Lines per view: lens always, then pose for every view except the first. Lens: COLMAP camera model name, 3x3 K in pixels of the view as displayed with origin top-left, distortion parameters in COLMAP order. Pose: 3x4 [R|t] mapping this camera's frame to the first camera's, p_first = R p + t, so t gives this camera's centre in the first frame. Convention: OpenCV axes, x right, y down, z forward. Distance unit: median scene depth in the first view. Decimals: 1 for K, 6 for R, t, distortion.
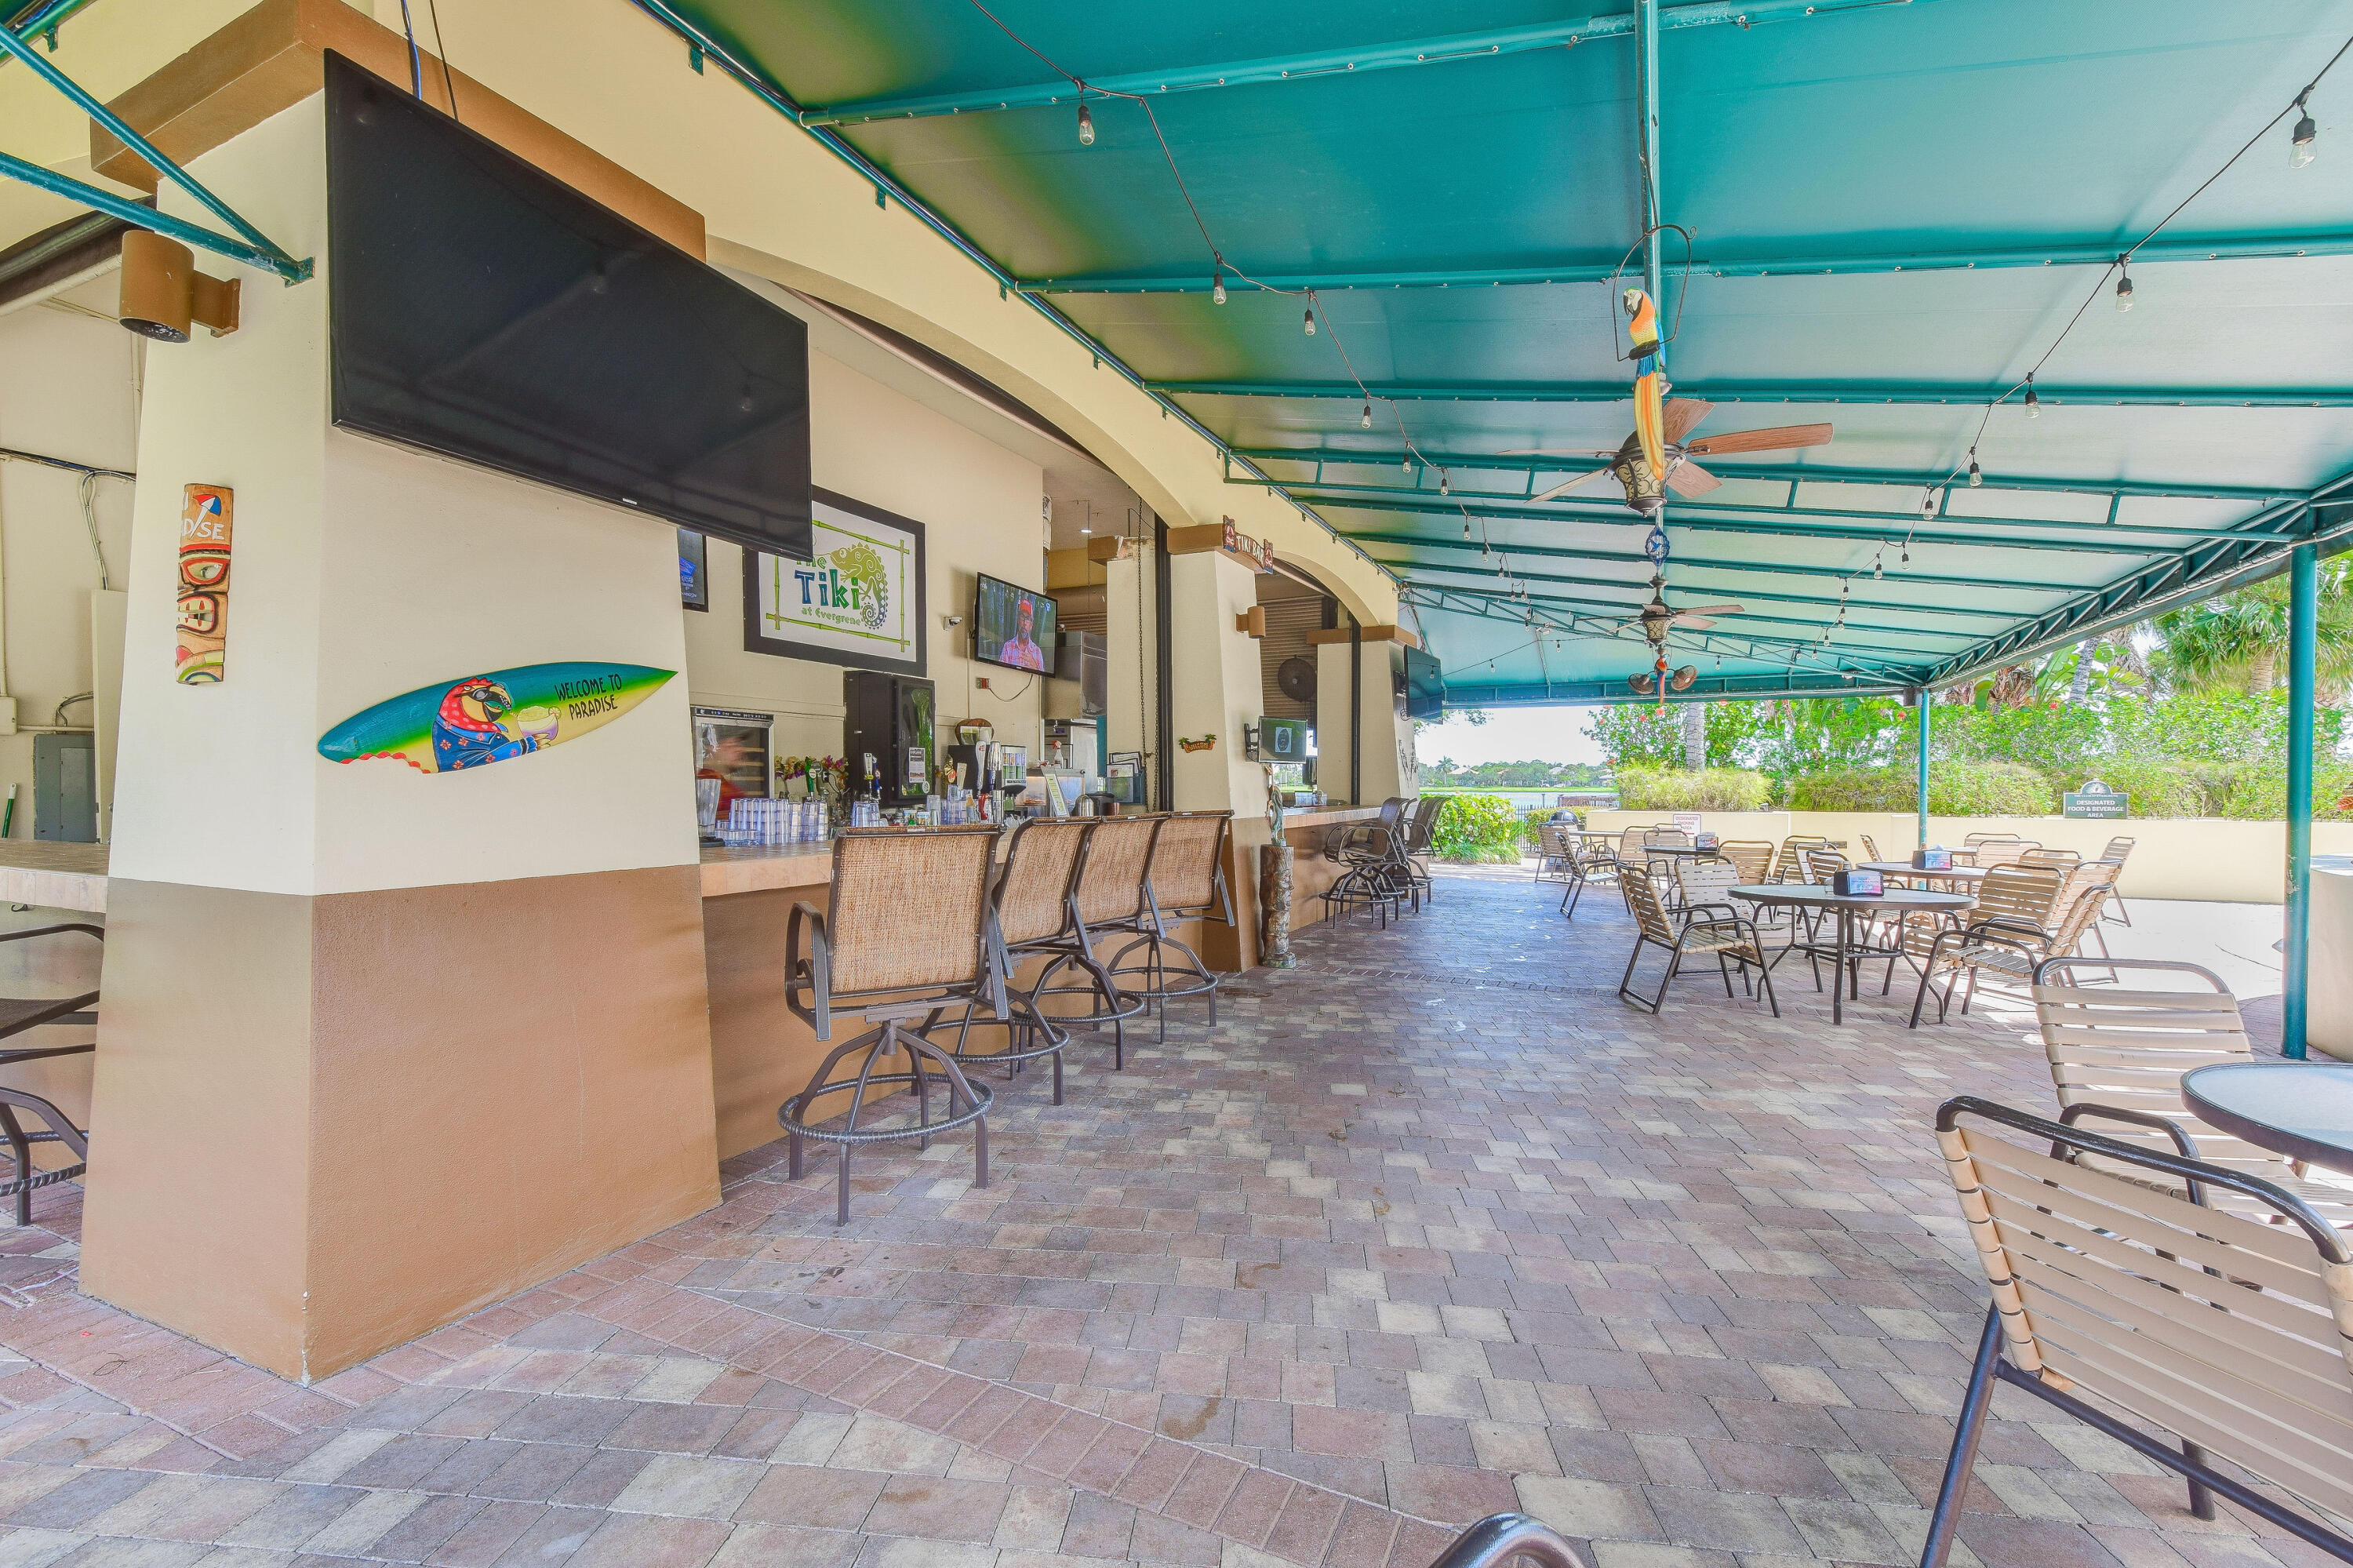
lens RADIAL K [[1014.2, 0, 1168.5], [0, 1014.2, 799.8], [0, 0, 1]] dist [0.053550, -0.026584]
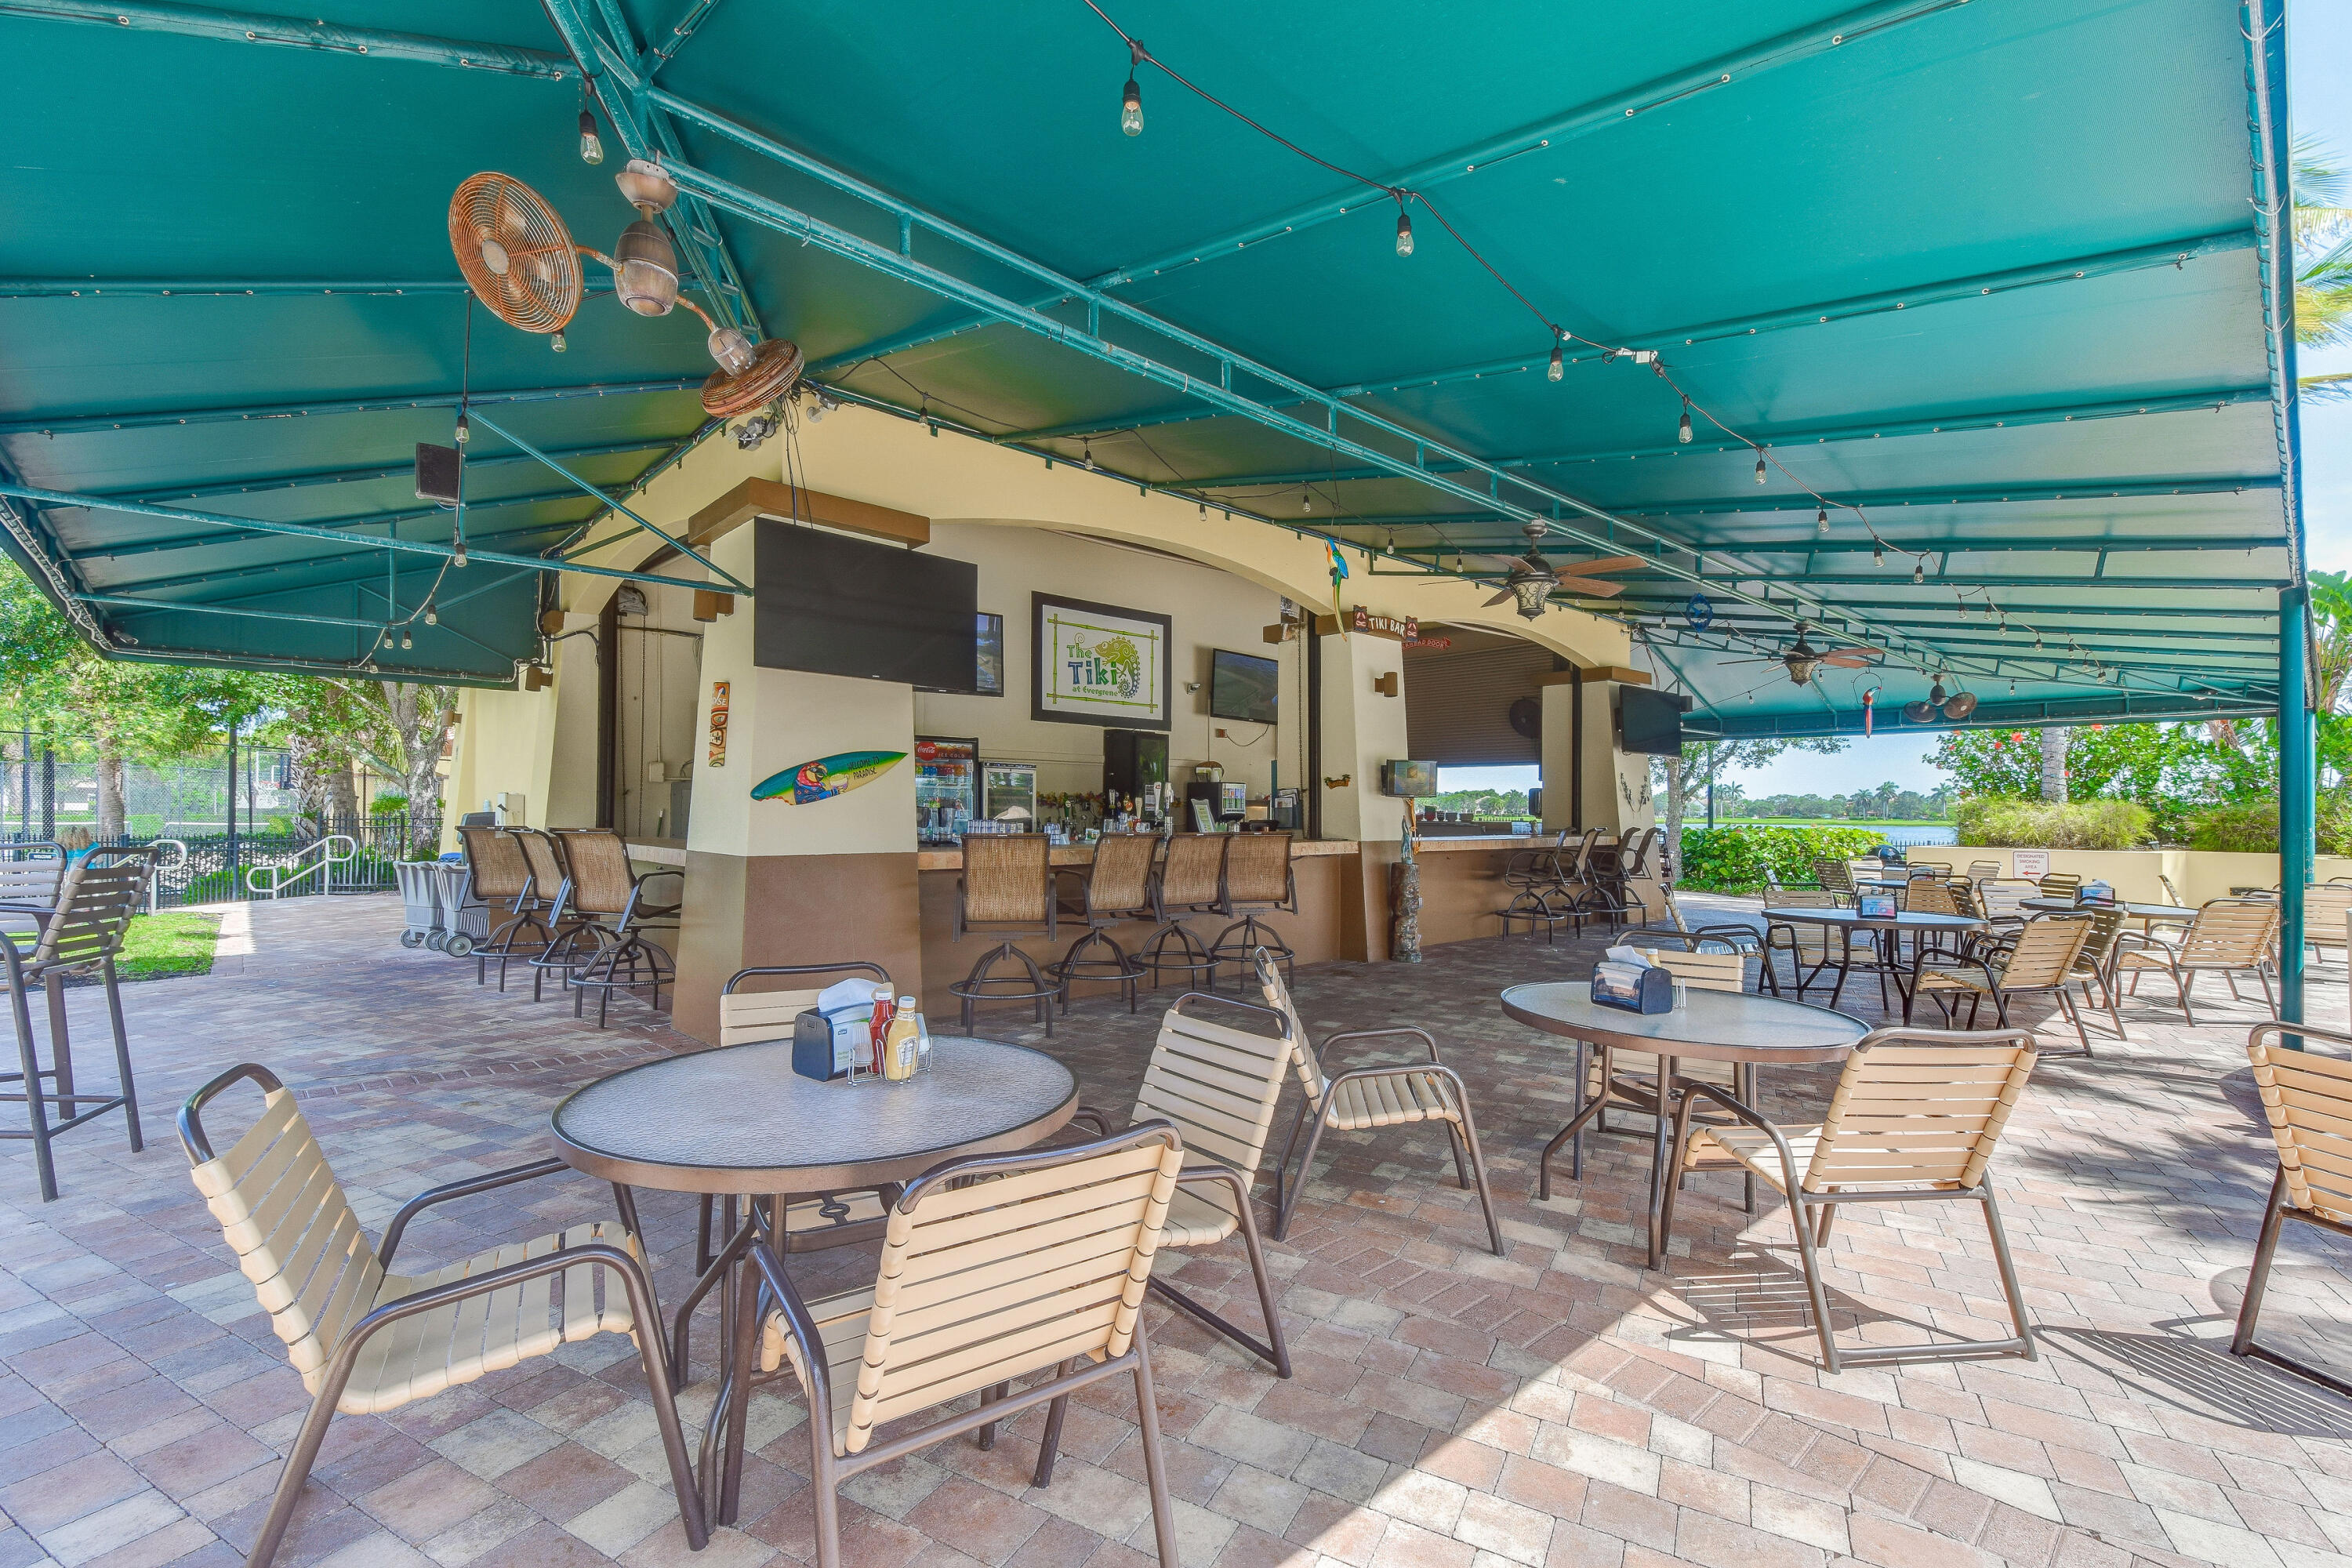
lens RADIAL K [[1013.8, 0, 1168.0], [0, 1013.8, 799.8], [0, 0, 1]] dist [0.053550, -0.026584]
pose [[0.926040, 0.002616, -0.377416, 0.305588], [-0.013067, 0.999599, -0.025134, 0.002615], [0.377199, 0.028206, 0.925703, -0.259916]]
